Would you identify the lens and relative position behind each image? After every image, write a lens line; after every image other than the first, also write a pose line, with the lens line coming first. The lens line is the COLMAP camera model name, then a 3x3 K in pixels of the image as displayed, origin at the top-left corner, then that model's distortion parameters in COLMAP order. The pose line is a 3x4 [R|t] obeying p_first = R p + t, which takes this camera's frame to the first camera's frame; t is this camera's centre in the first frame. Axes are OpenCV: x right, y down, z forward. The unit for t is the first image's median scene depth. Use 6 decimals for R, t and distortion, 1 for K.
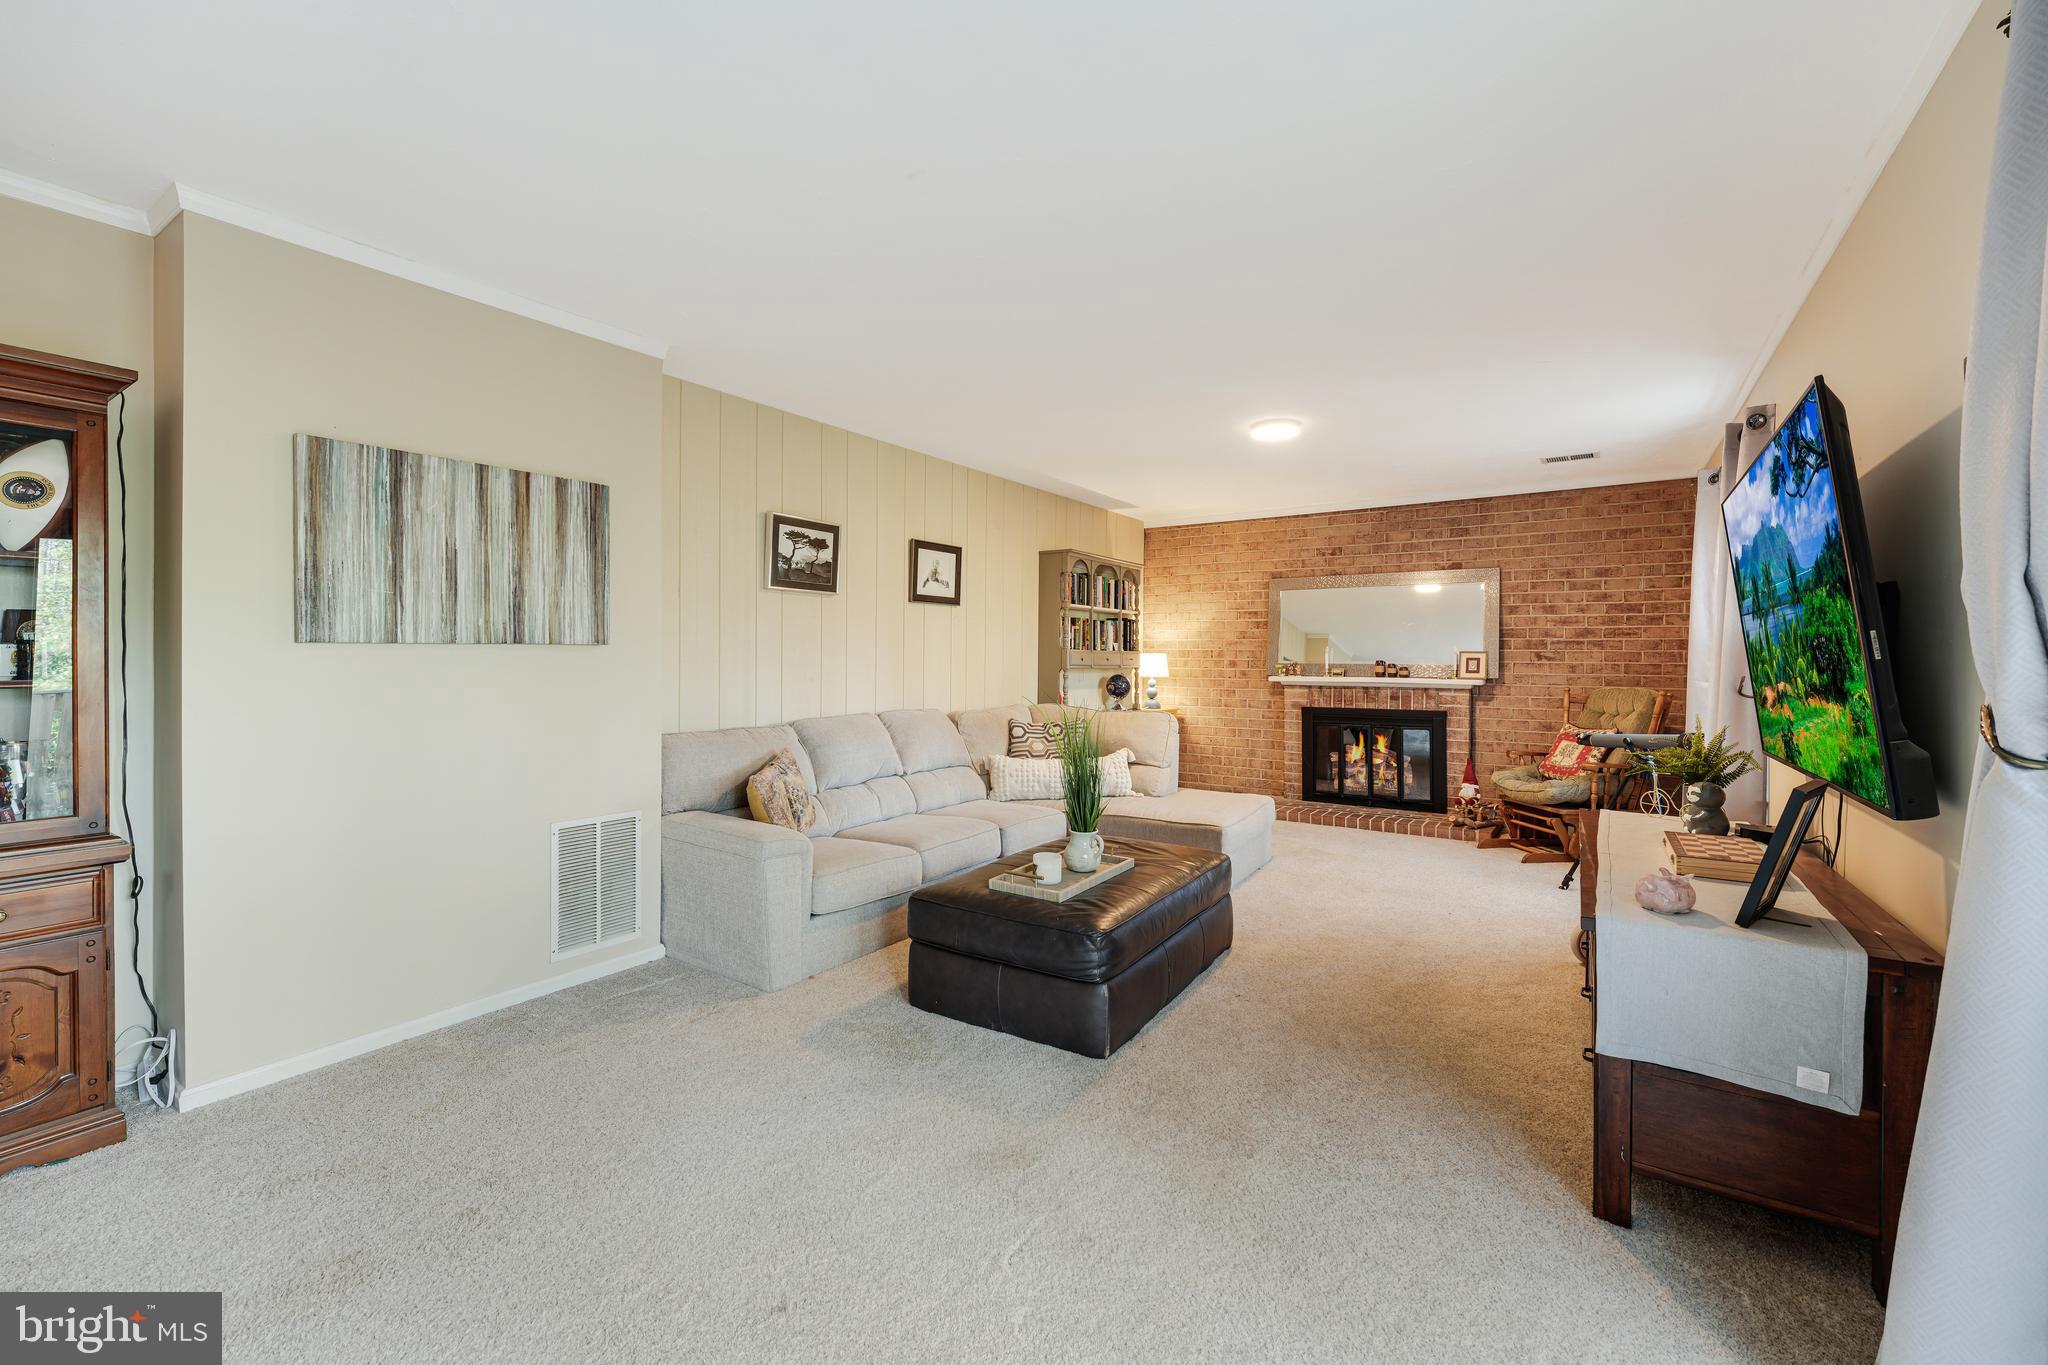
lens RADIAL K [[838.8, 0, 1040.2], [0, 838.8, 646.6], [0, 0, 1]] dist [-0.001003, 0.000019]
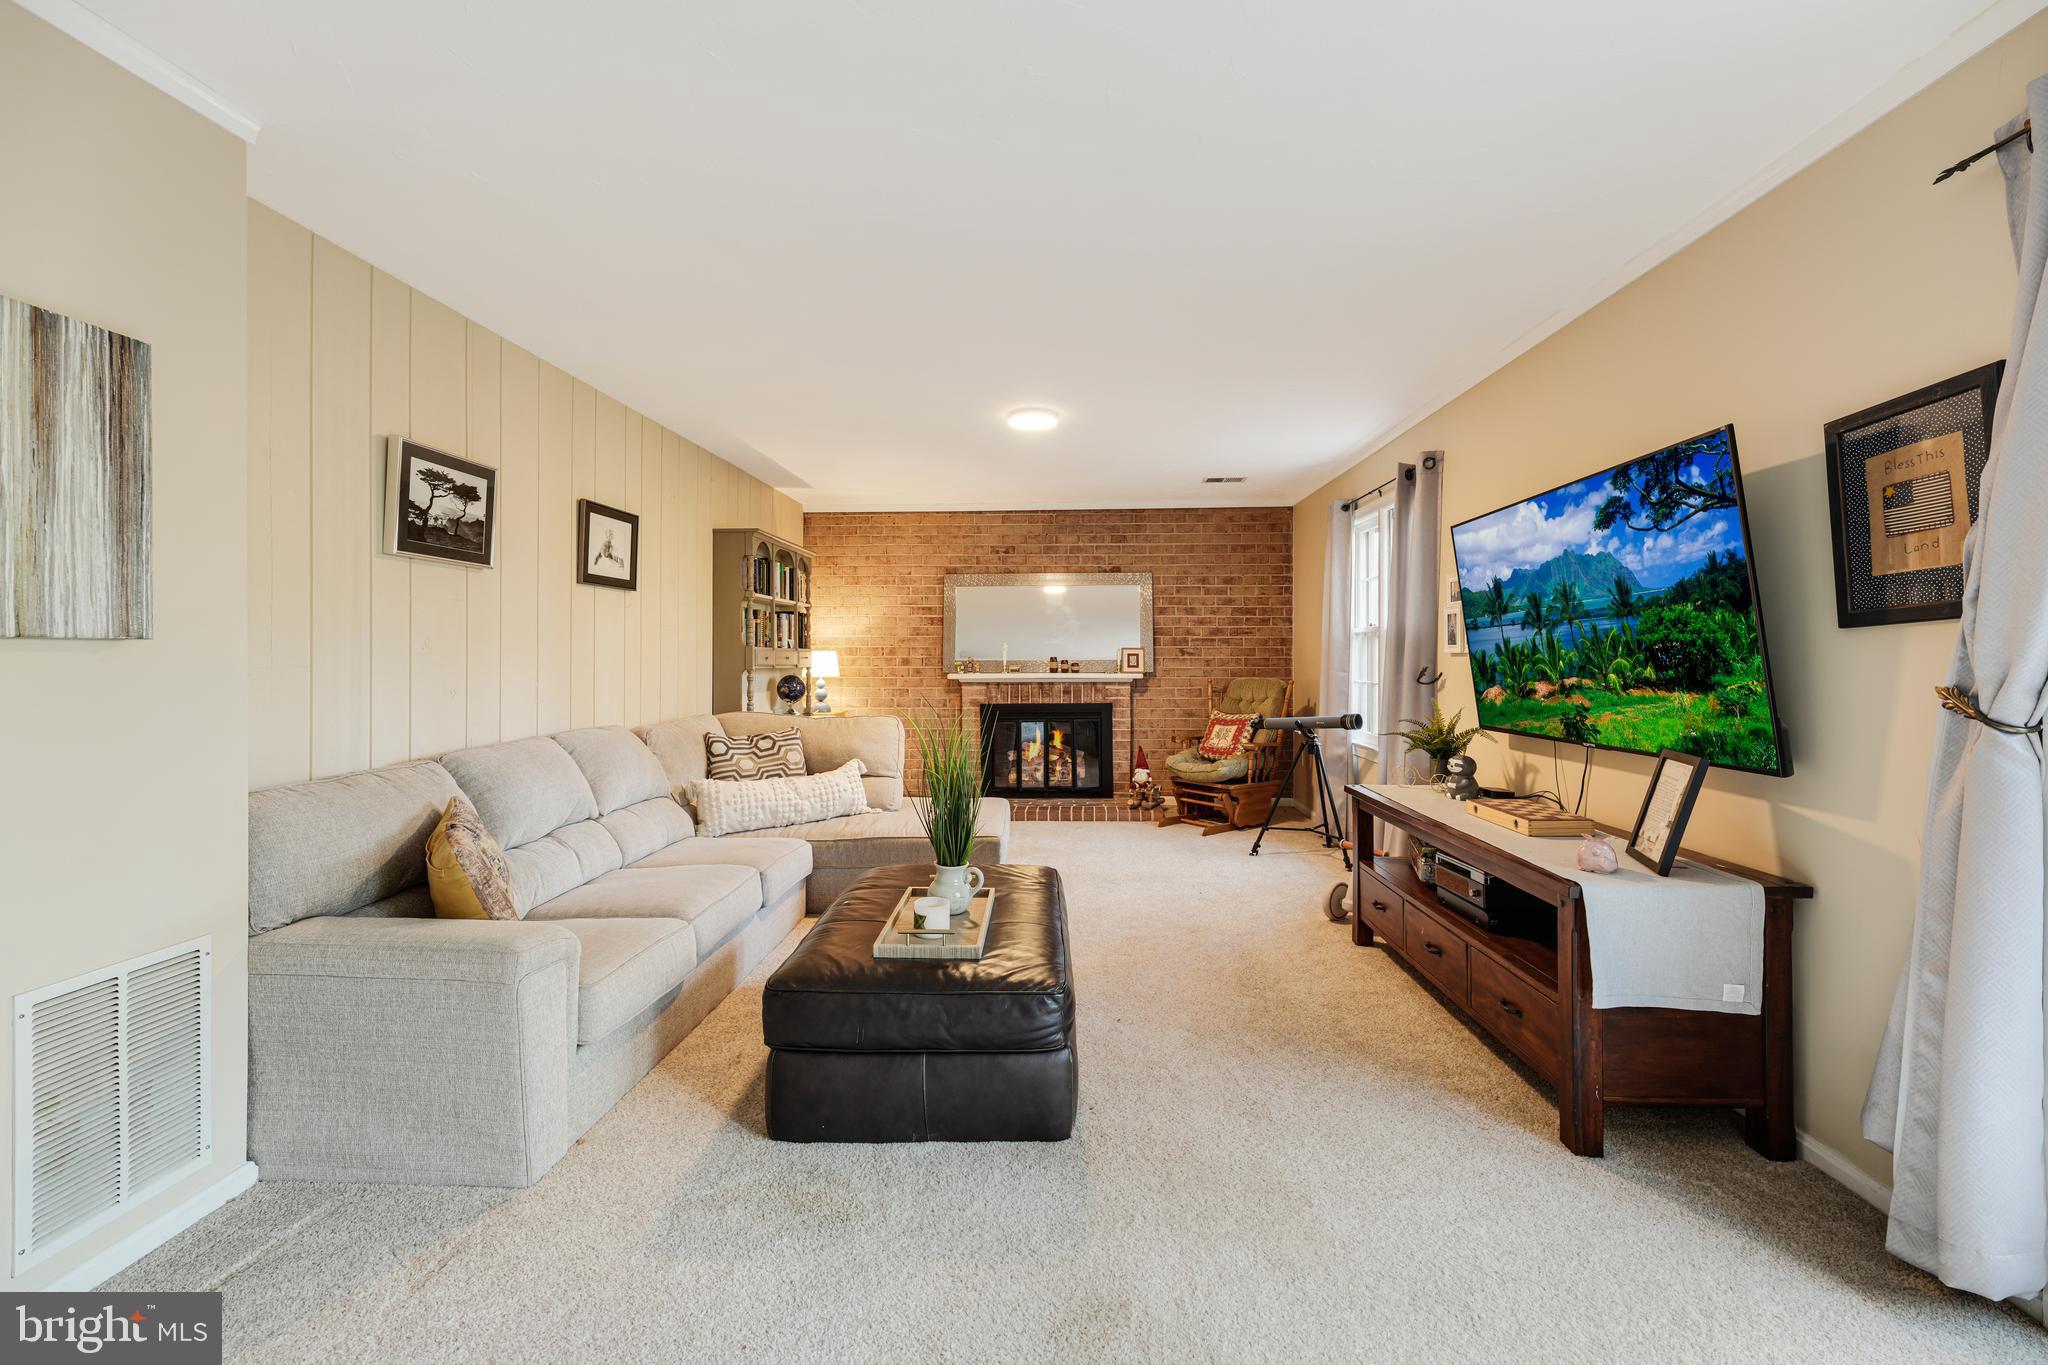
lens RADIAL K [[838.0, 0, 1042.0], [0, 838.0, 642.5], [0, 0, 1]] dist [0.001730, -0.000023]
pose [[0.854795, 0.000655, 0.518965, -0.167375], [0.000205, 0.999999, -0.001598, 0.000449], [-0.518965, 0.001473, 0.854794, 0.132981]]
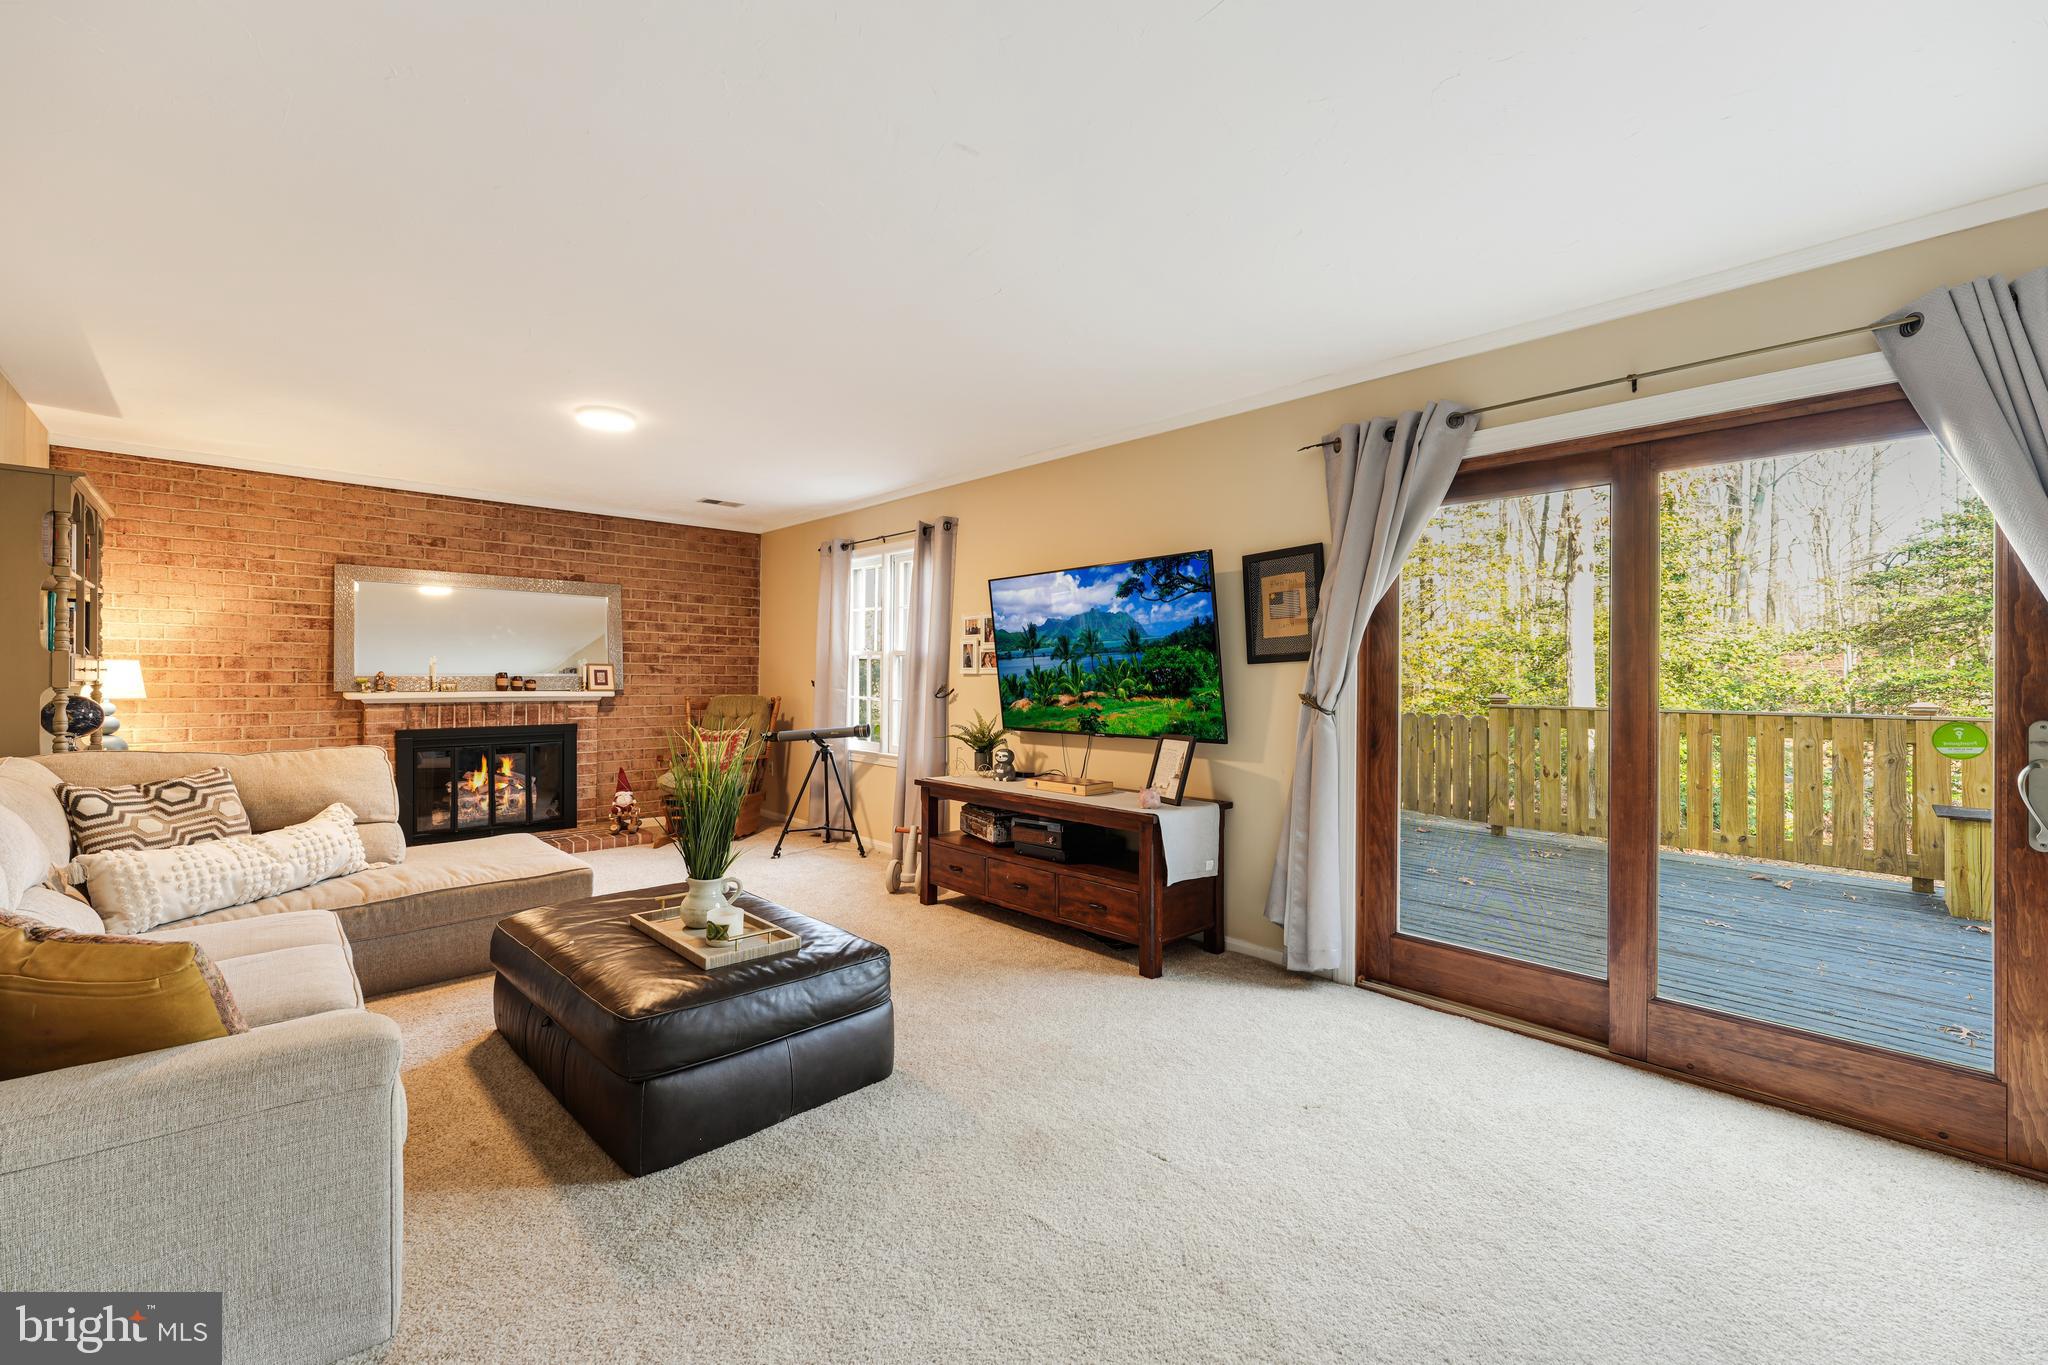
lens RADIAL K [[834.0, 0, 1035.3], [0, 834.0, 659.1], [0, 0, 1]] dist [0.001504, 0.000277]
pose [[0.228002, 0.016346, 0.973524, -0.382245], [-0.020218, 0.999723, -0.012051, 0.001526], [-0.973451, -0.016935, 0.228269, 0.270052]]
